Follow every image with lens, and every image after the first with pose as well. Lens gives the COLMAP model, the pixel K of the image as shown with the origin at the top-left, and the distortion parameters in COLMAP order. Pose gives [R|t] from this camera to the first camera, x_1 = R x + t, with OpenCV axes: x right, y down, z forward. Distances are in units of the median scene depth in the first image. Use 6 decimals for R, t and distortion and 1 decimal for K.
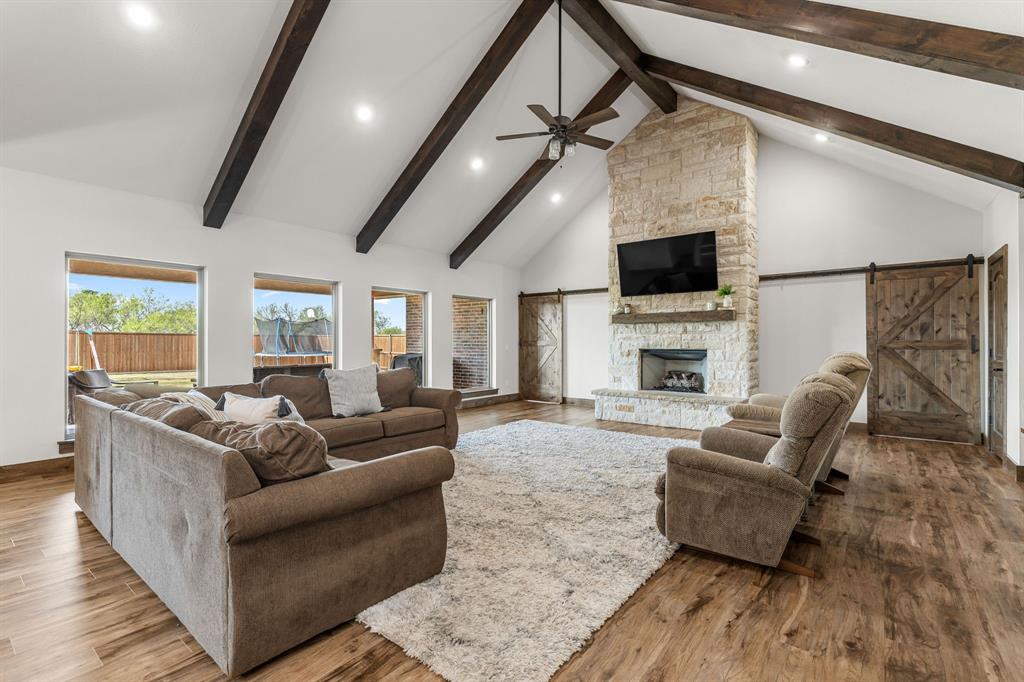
lens RADIAL K [[482.0, 0, 512.0], [0, 482.0, 341.0], [0, 0, 1]] dist [0.021319, 0.000390]
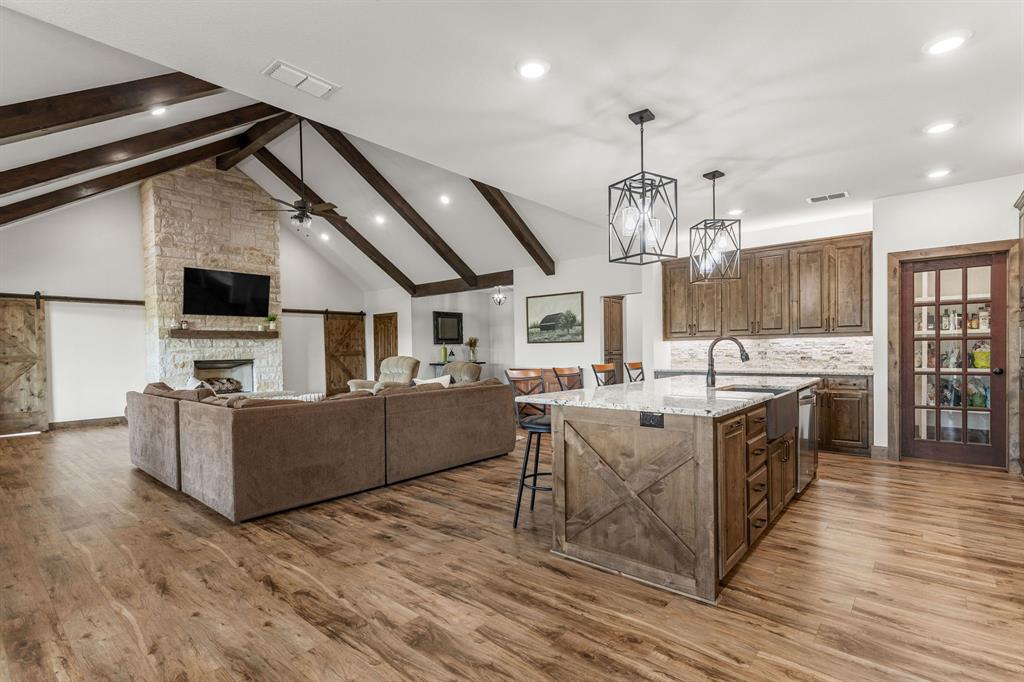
lens RADIAL K [[482.0, 0, 512.0], [0, 482.0, 341.0], [0, 0, 1]] dist [0.021319, 0.000390]
pose [[0.037269, 0.012922, 0.999222, -0.902423], [0.005582, 0.999898, -0.013139, -0.011404], [-0.999290, 0.006068, 0.037193, 0.211755]]
